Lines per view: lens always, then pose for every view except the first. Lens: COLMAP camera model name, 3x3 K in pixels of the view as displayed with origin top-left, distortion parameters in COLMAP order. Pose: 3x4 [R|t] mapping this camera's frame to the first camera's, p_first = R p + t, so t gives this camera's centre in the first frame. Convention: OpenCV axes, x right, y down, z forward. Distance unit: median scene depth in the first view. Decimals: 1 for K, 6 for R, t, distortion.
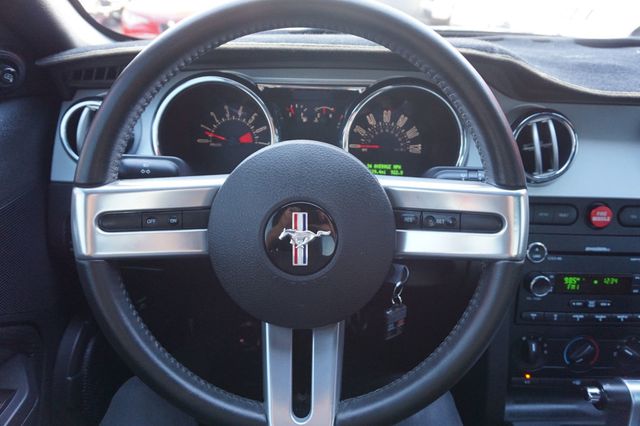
lens RADIAL K [[432.7, 0, 317.2], [0, 432.7, 210.9], [0, 0, 1]] dist [-0.025849, 0.015599]
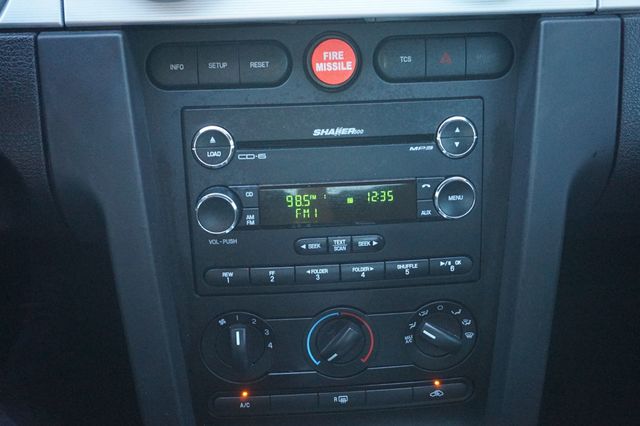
lens RADIAL K [[610.1, 0, 318.5], [0, 610.1, 212.1], [0, 0, 1]] dist [0.004735, 0.000000]
pose [[0.997276, -0.066450, 0.032007, 0.594736], [0.064060, 0.995441, 0.070671, 0.127825], [-0.036557, -0.068428, 0.996986, 0.296682]]
